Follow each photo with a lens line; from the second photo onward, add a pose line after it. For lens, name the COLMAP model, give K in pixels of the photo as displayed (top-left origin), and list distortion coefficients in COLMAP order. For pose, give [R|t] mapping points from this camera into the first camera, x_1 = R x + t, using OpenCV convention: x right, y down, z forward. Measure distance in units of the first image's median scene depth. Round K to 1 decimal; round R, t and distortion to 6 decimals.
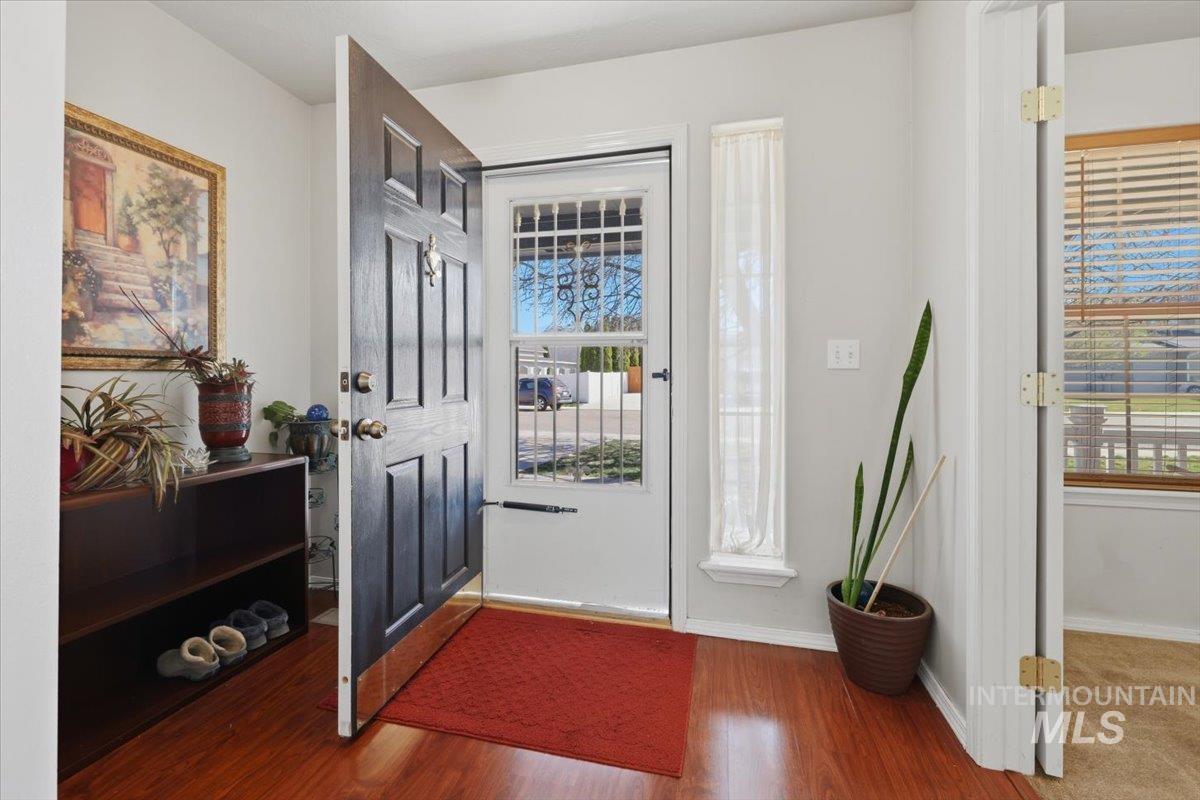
lens RADIAL K [[513.8, 0, 594.5], [0, 513.8, 388.0], [0, 0, 1]] dist [0.000405, -0.000285]
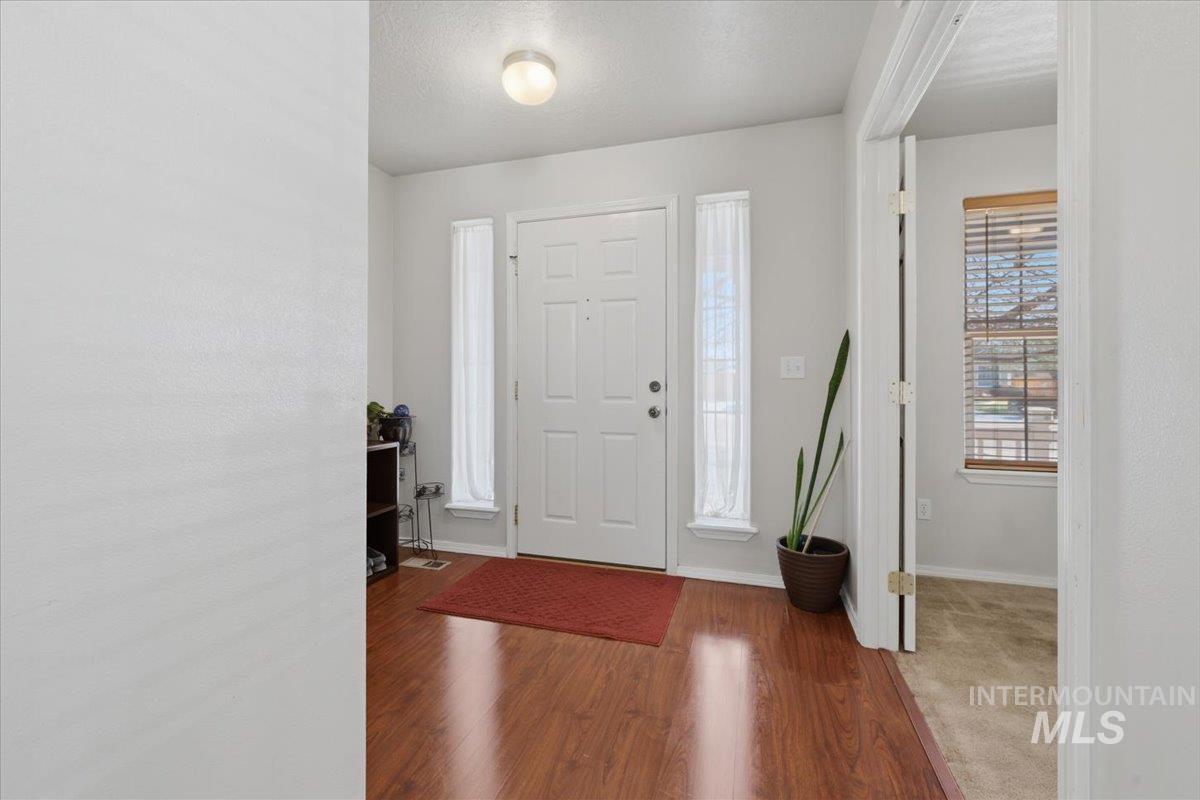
lens RADIAL K [[513.8, 0, 594.5], [0, 513.8, 388.0], [0, 0, 1]] dist [0.000405, -0.000285]
pose [[0.998801, 0.000655, -0.048942, 0.031299], [-0.001217, 0.999934, -0.011445, 0.004280], [0.048932, 0.011491, 0.998736, -0.359120]]
